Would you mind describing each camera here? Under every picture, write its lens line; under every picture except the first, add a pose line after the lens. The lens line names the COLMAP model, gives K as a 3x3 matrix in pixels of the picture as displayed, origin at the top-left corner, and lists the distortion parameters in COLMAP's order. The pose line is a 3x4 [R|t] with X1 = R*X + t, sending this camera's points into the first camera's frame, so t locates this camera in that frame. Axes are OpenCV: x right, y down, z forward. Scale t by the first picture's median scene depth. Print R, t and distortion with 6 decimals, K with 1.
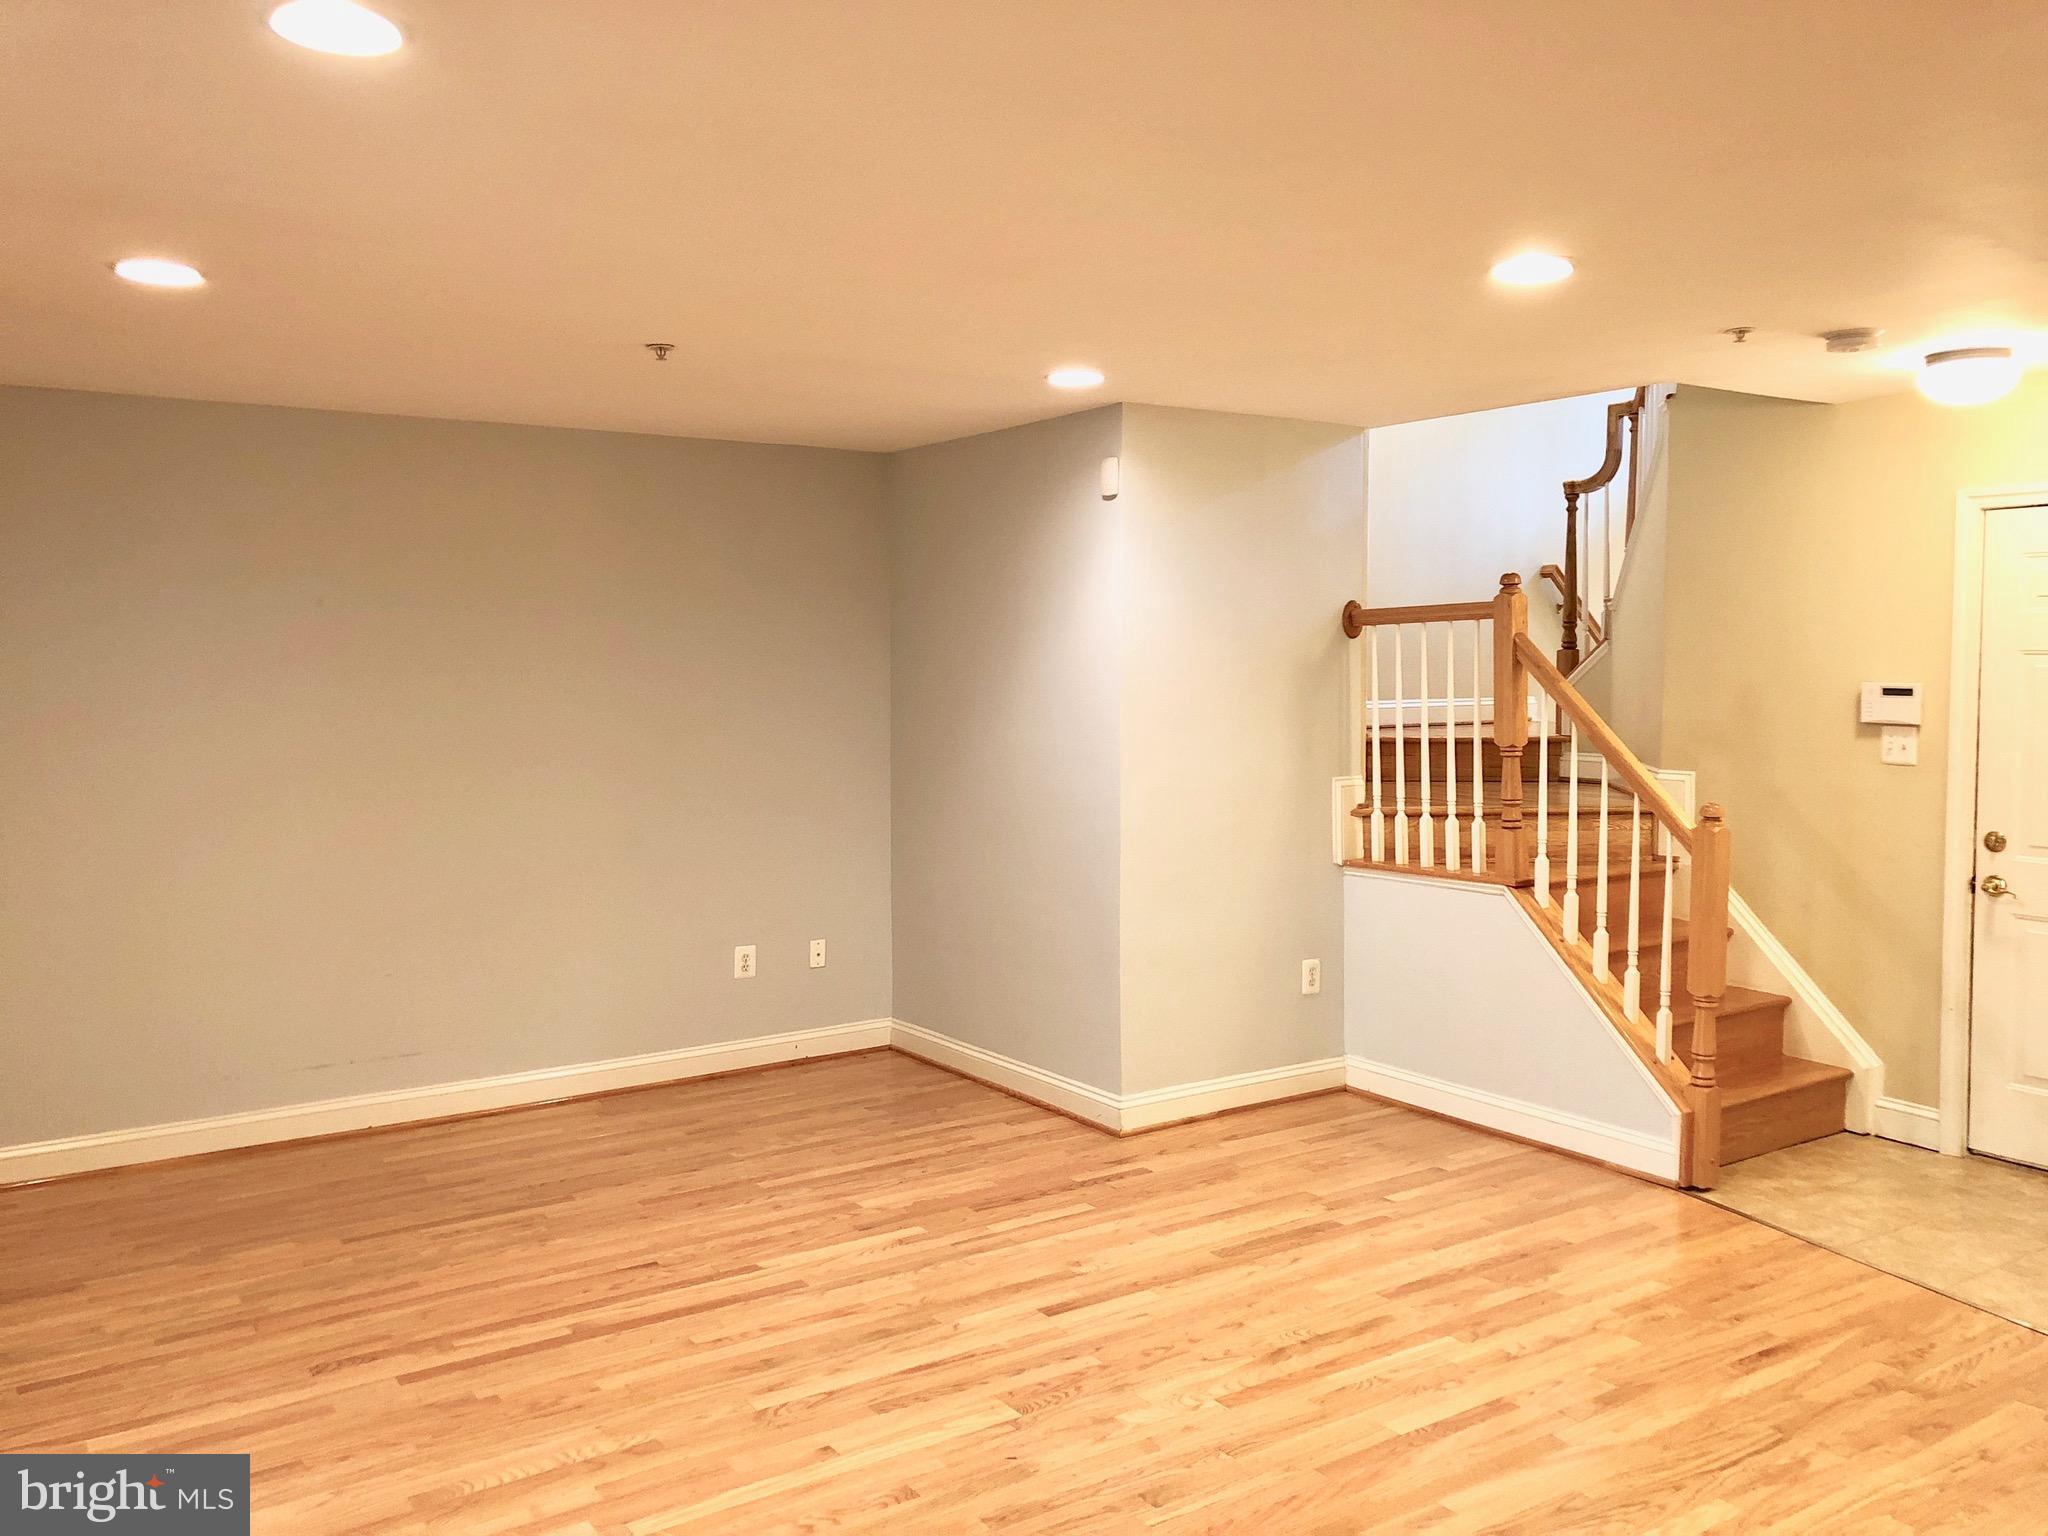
lens RADIAL K [[1678.4, 0, 1019.0], [0, 1678.4, 753.3], [0, 0, 1]] dist [0.006829, -0.006442]
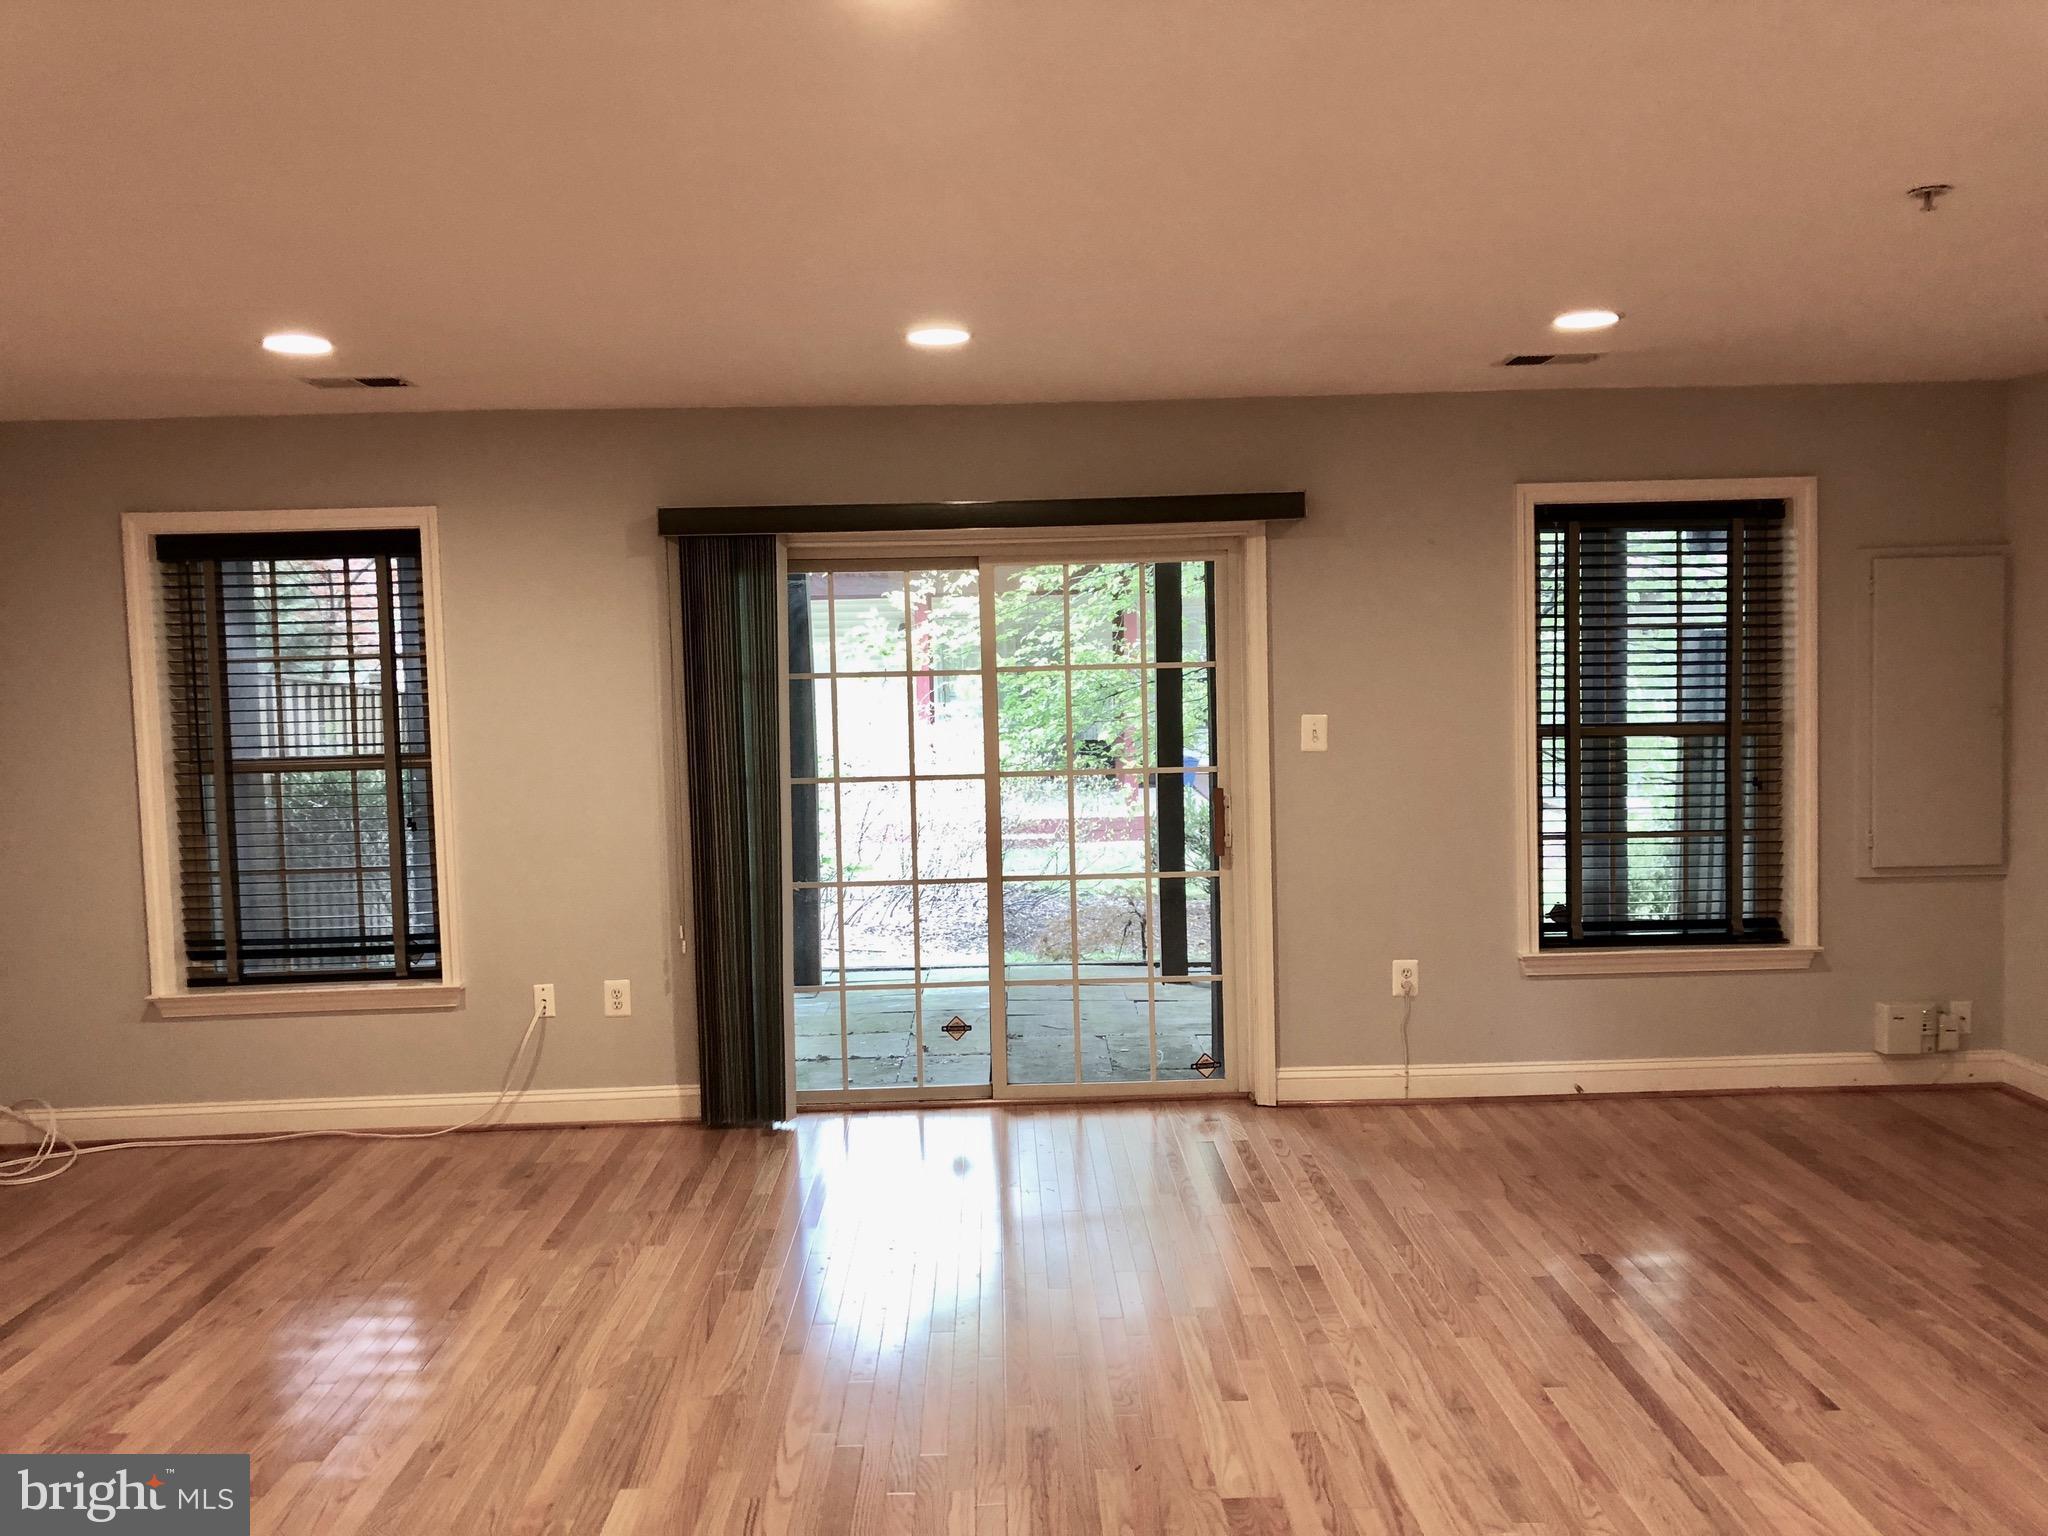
lens RADIAL K [[1678.4, 0, 1019.0], [0, 1678.4, 753.3], [0, 0, 1]] dist [0.006829, -0.006442]
pose [[-0.542379, 0.076935, -0.836604, 0.683433], [-0.022937, 0.994071, 0.106286, -0.079385], [0.839821, 0.076837, -0.537399, 1.199311]]
